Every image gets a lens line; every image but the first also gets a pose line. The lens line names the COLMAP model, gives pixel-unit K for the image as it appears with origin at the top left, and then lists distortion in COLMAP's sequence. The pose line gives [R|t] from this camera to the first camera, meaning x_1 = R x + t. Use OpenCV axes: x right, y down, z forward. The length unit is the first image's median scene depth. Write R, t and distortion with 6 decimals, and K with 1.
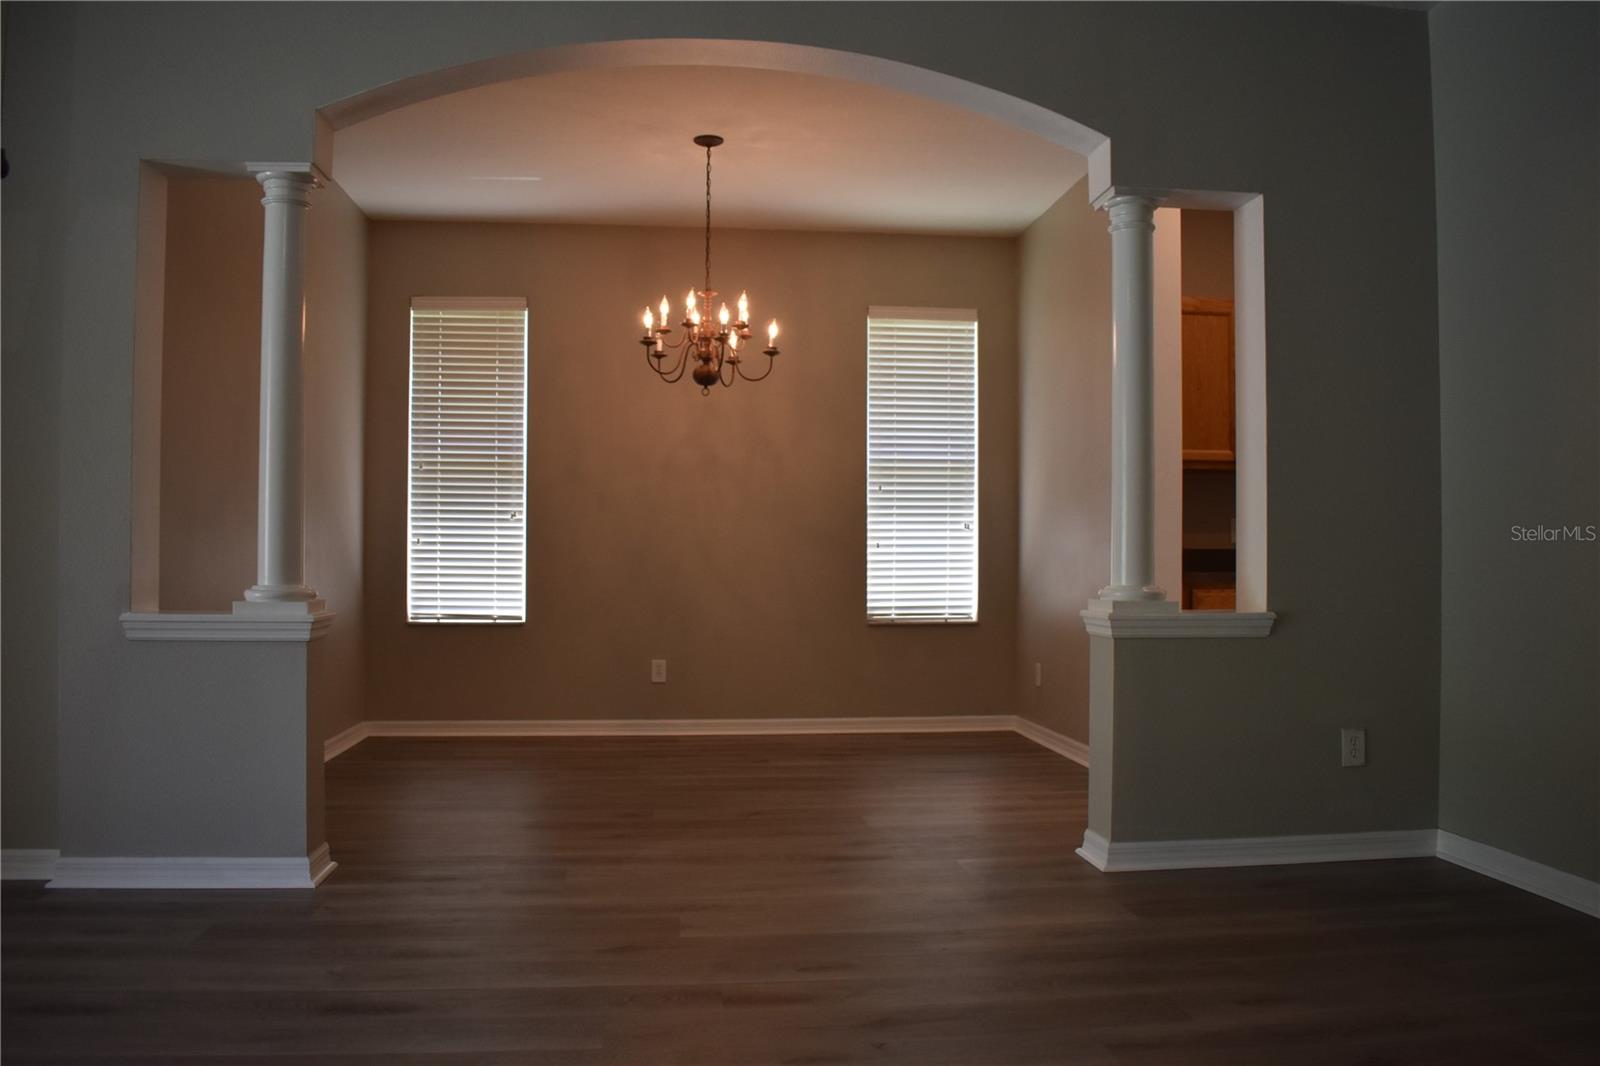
lens RADIAL K [[1256.0, 0, 811.0], [0, 1256.0, 536.4], [0, 0, 1]] dist [-0.098403, 0.017741]
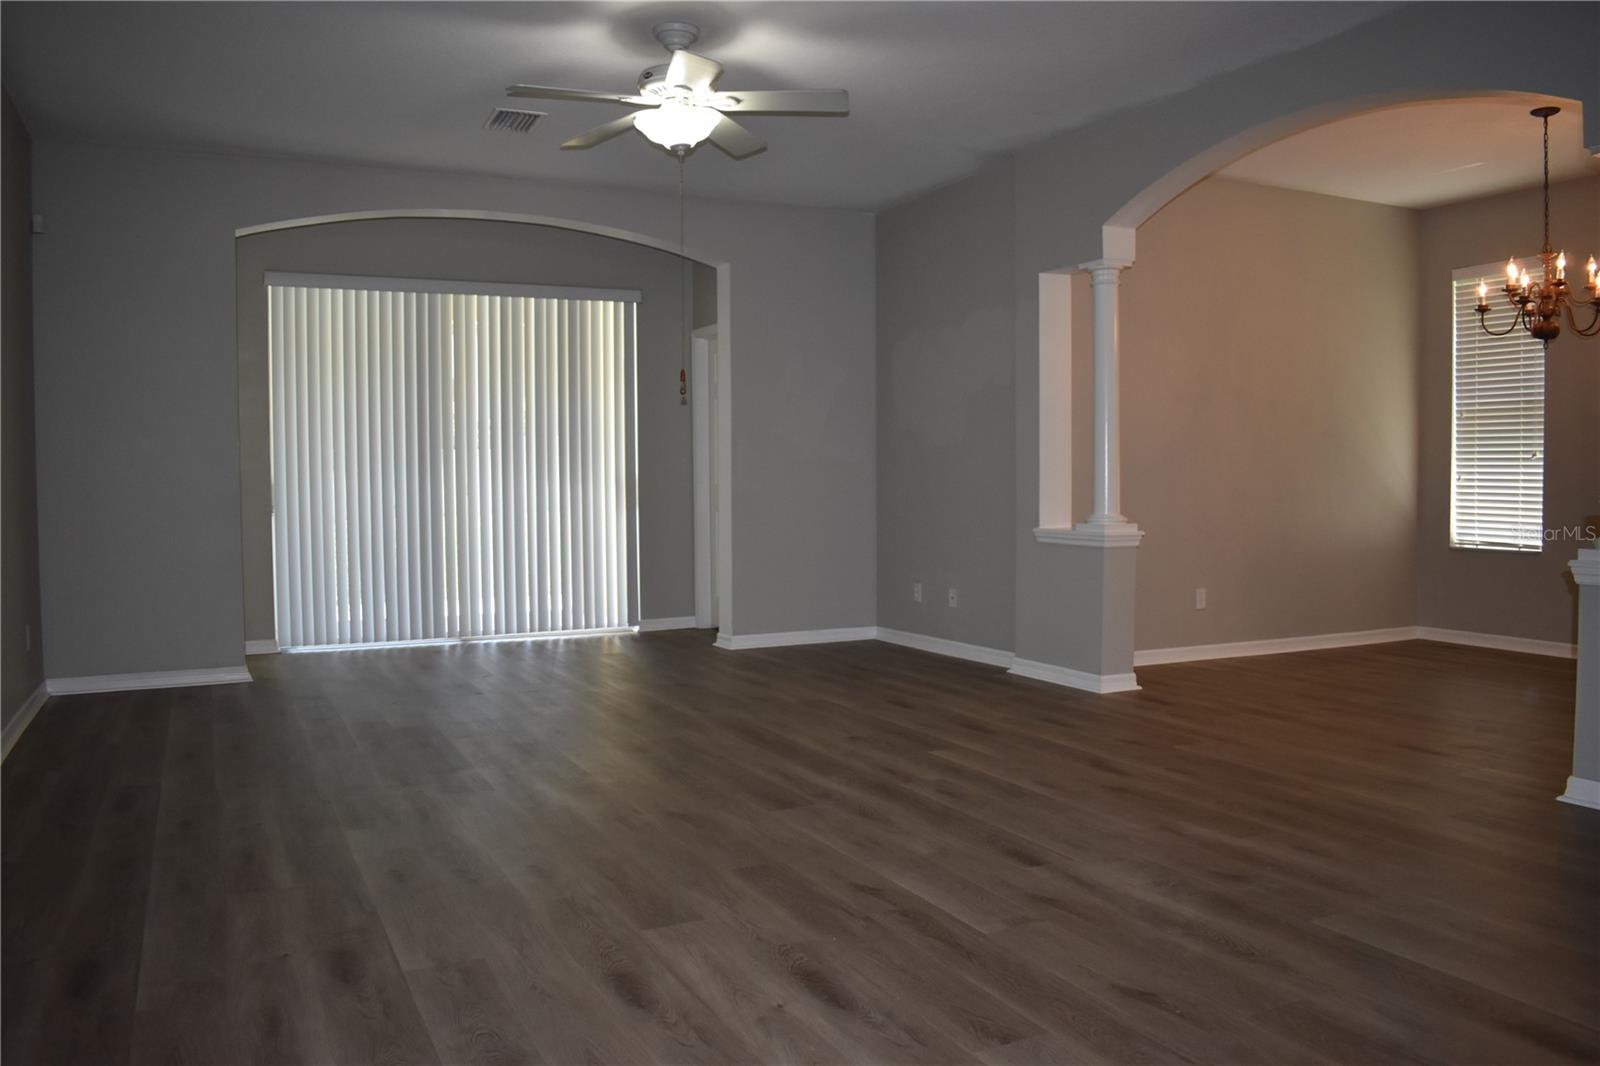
lens RADIAL K [[1256.0, 0, 818.8], [0, 1256.0, 529.3], [0, 0, 1]] dist [-0.098403, 0.017741]
pose [[0.340335, 0.042643, -0.939337, 0.565830], [0.017972, 0.998494, 0.051840, -0.018617], [0.940133, -0.034525, 0.339056, 0.037015]]
